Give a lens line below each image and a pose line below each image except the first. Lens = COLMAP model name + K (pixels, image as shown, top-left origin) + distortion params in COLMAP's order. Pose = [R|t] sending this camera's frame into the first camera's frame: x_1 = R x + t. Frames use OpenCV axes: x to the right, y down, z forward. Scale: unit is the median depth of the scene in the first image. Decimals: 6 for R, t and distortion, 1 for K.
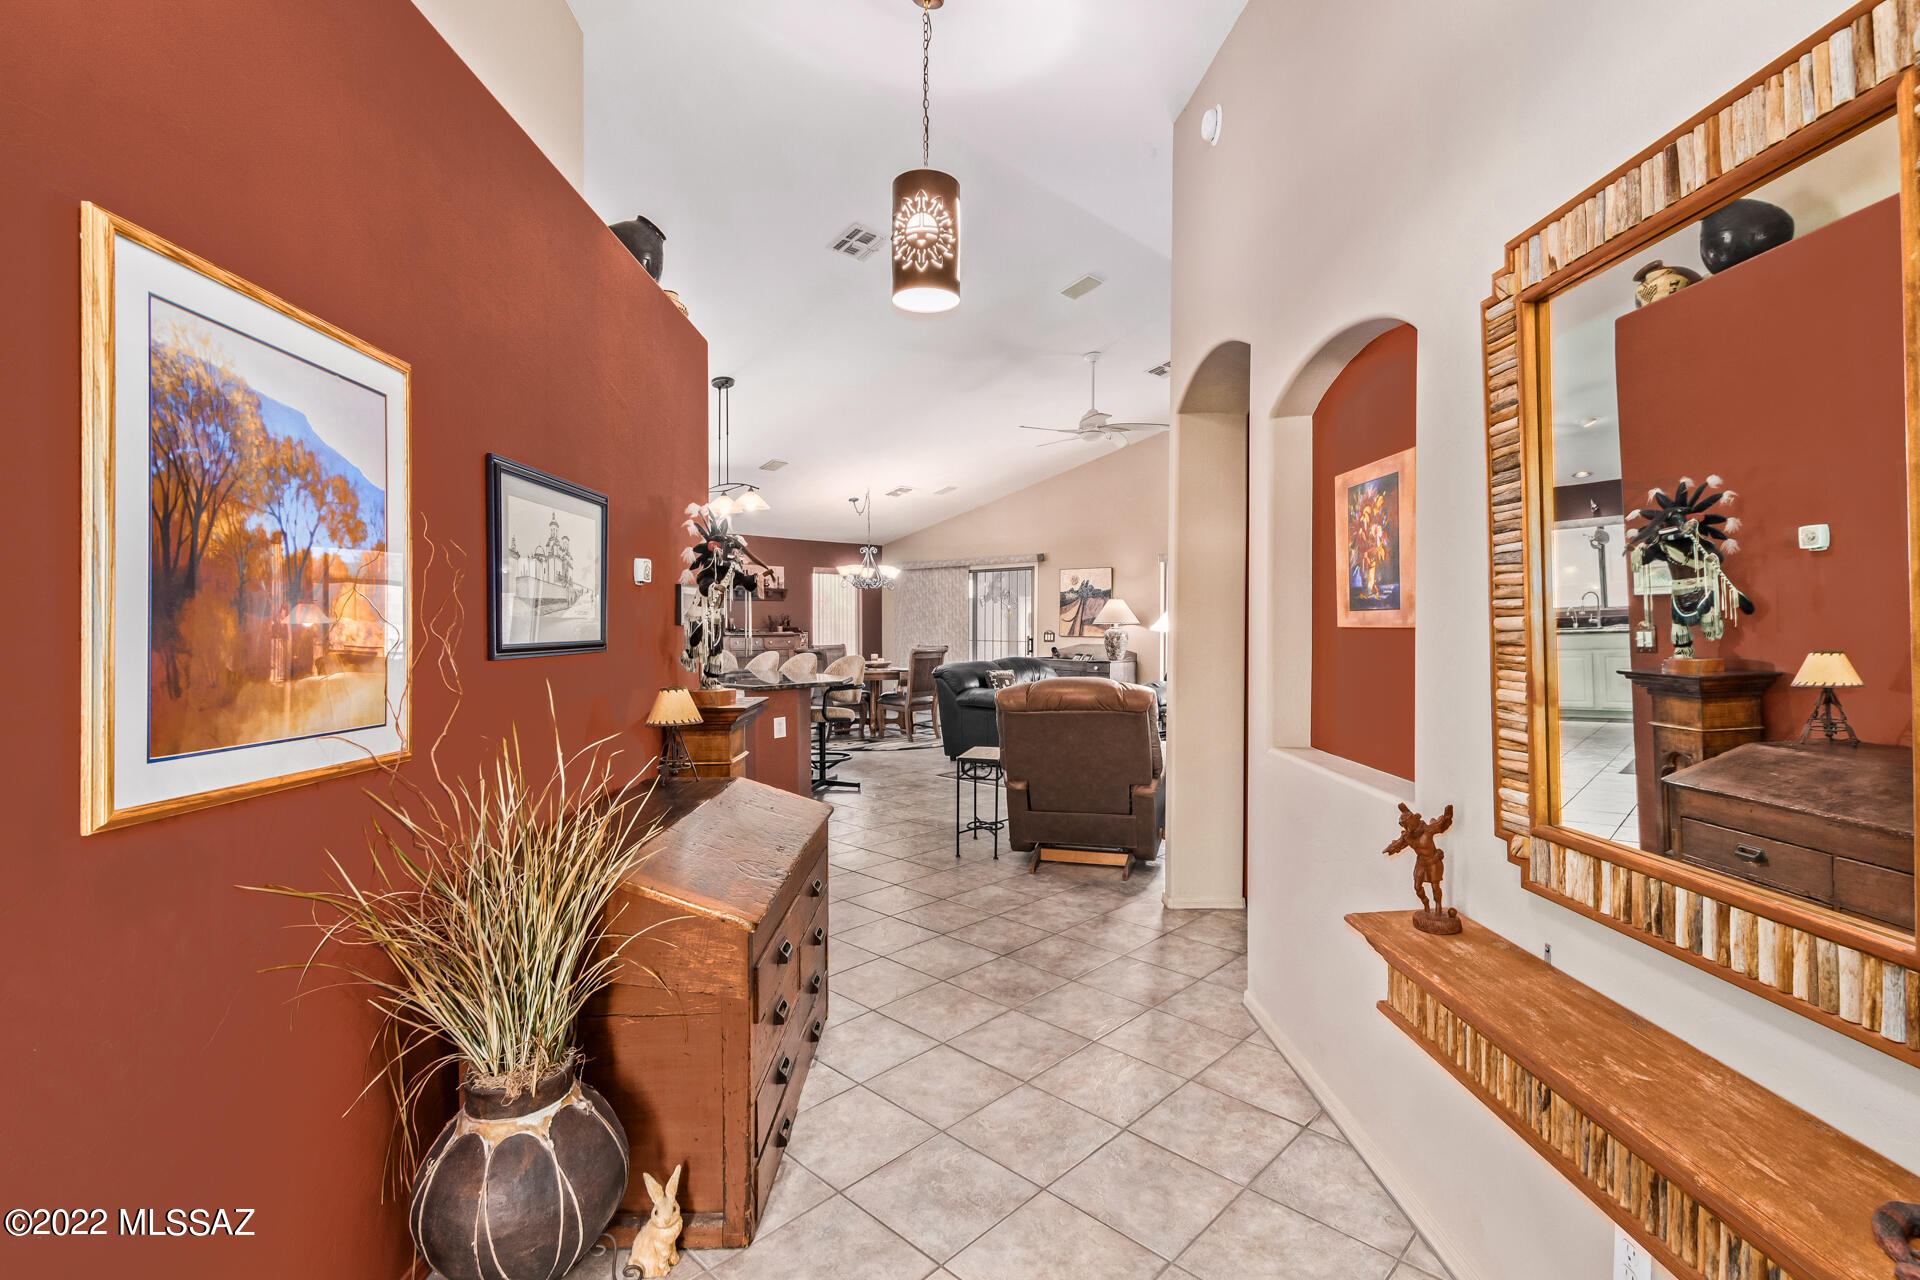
lens RADIAL K [[879.5, 0, 969.1], [0, 879.5, 645.2], [0, 0, 1]] dist [0.005878, -0.000895]
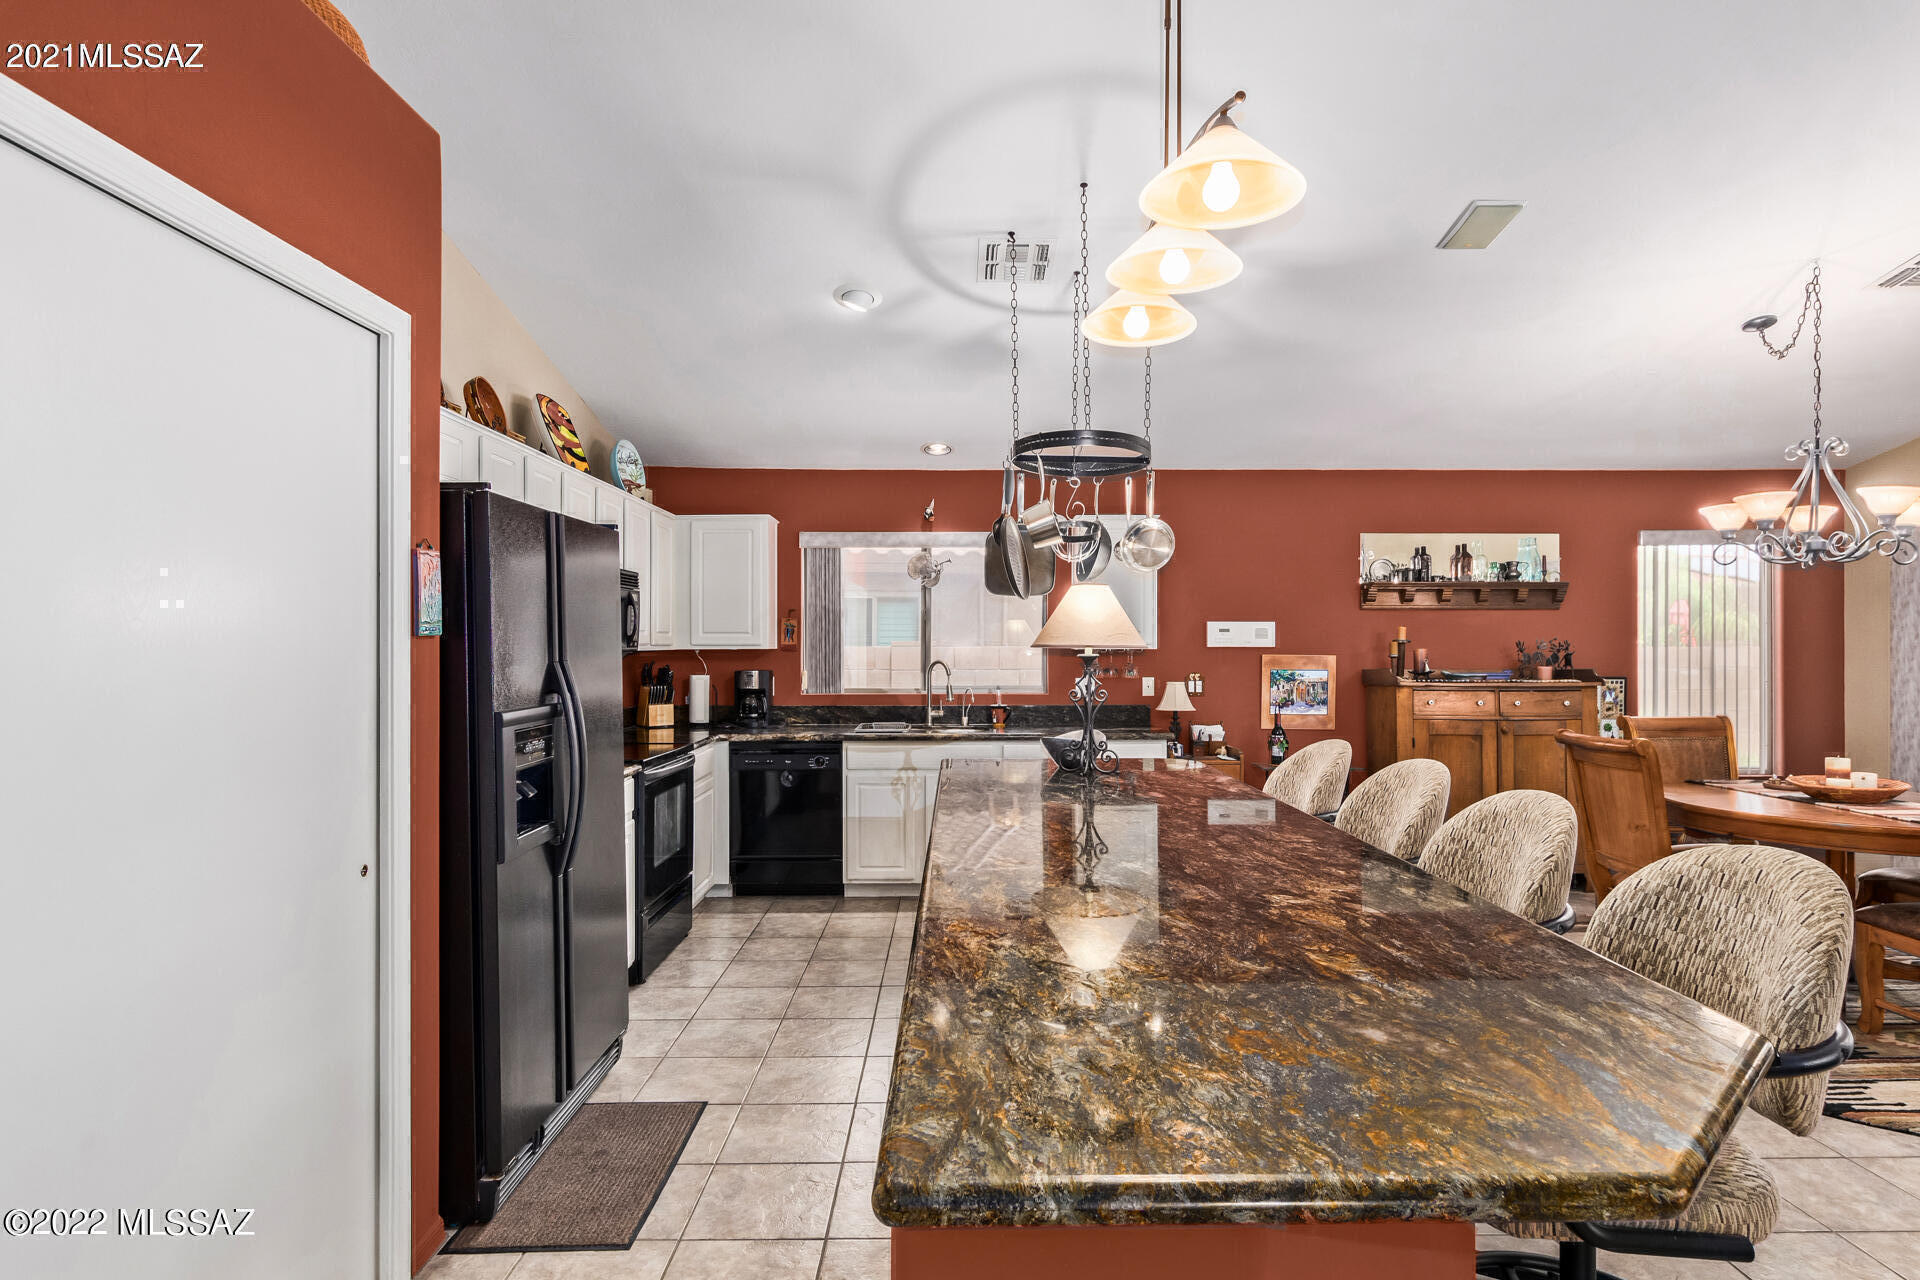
lens RADIAL K [[984.3, 0, 968.1], [0, 984.3, 642.2], [0, 0, 1]] dist [0.016669, -0.010200]
pose [[0.698239, -0.001444, -0.715863, -0.068282], [-0.020023, 0.999567, -0.021545, -0.019228], [0.715585, 0.029377, 0.697908, 0.495598]]
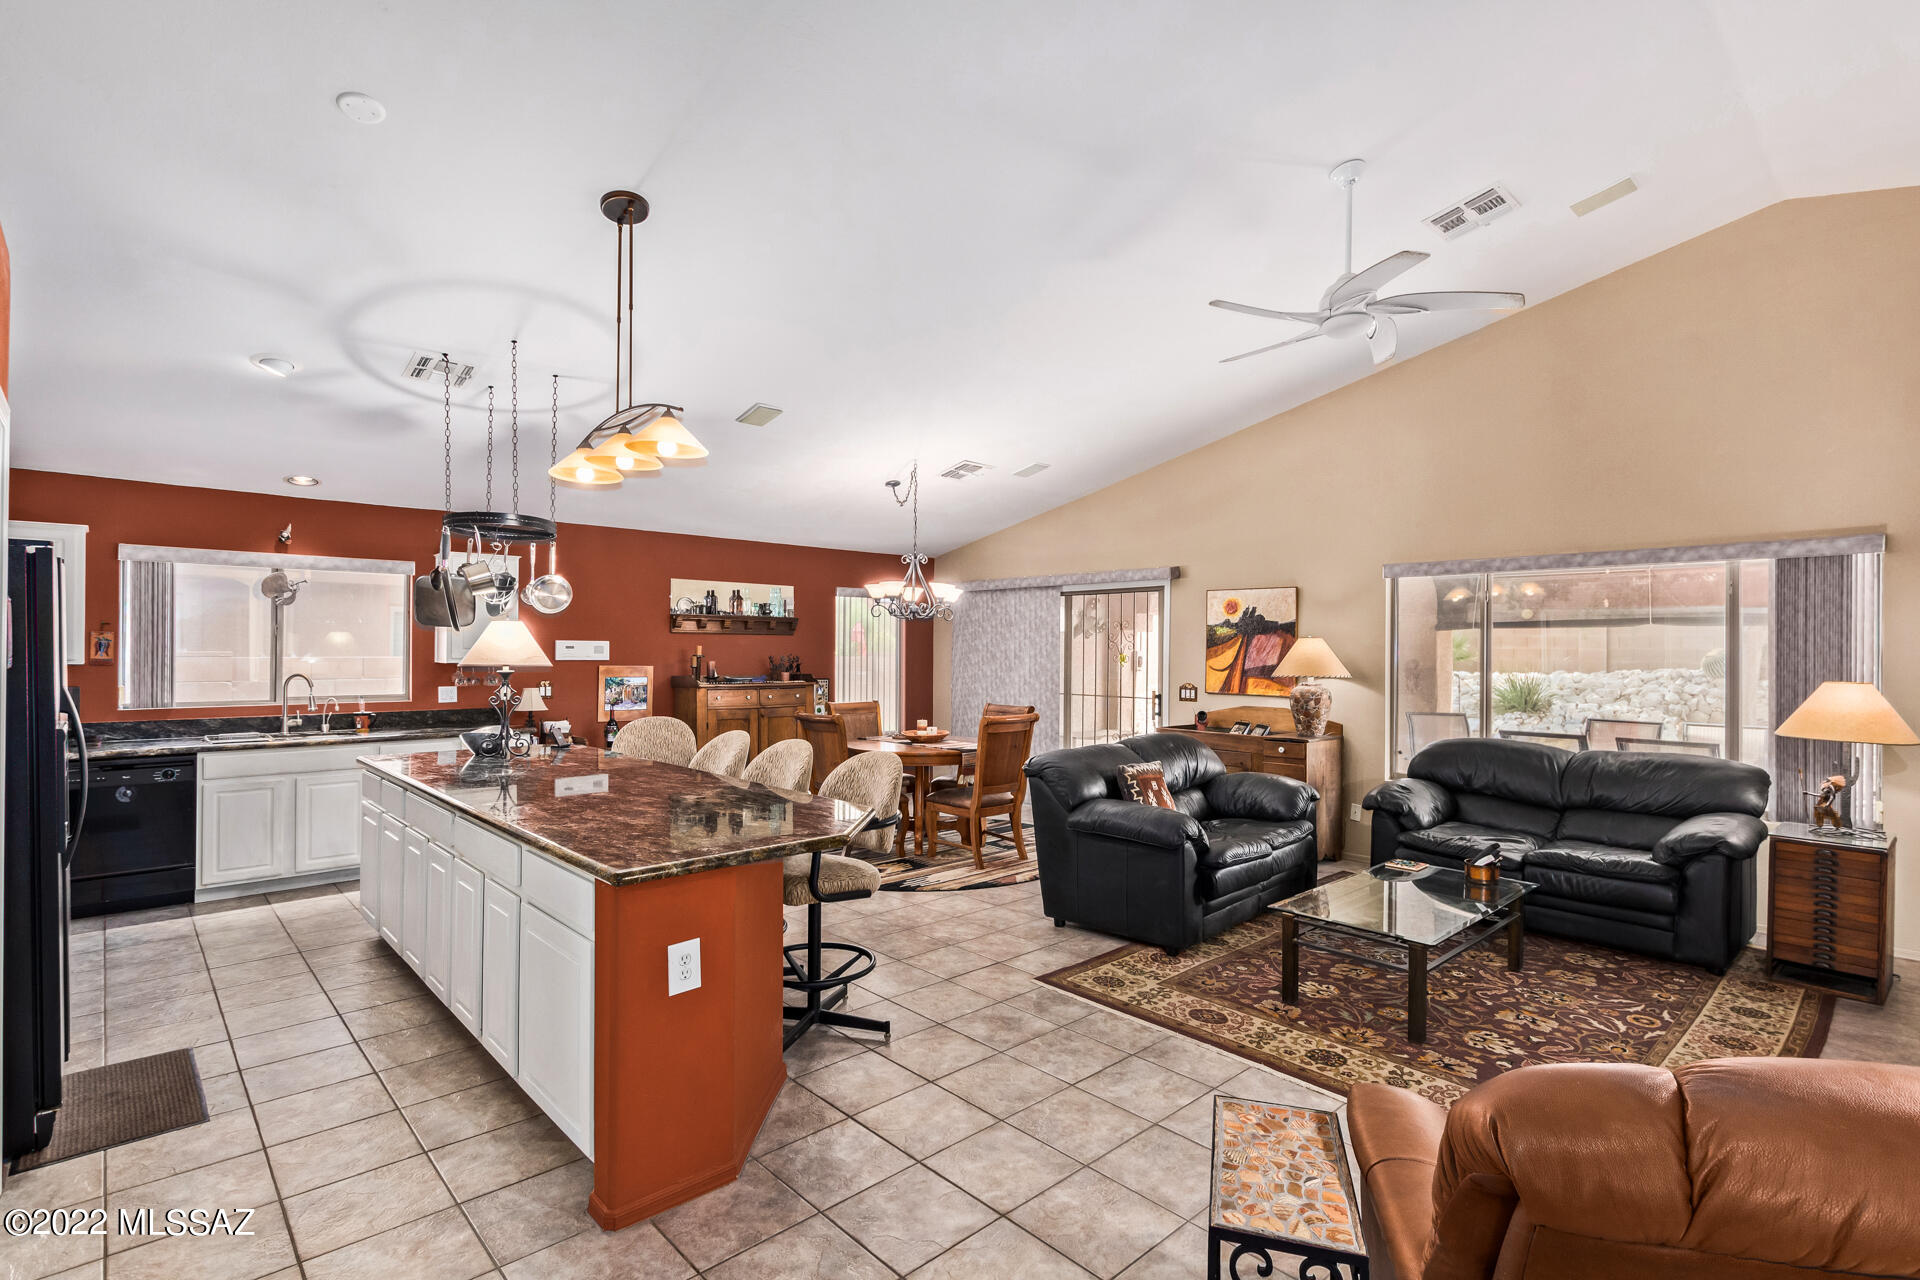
lens RADIAL K [[911.6, 0, 975.8], [0, 911.6, 646.6], [0, 0, 1]] dist [0.006024, -0.000355]
pose [[0.998779, 0.006698, -0.048936, -0.035808], [-0.008243, 0.999472, -0.031436, -0.022908], [0.048699, 0.031801, 0.998307, 0.331858]]
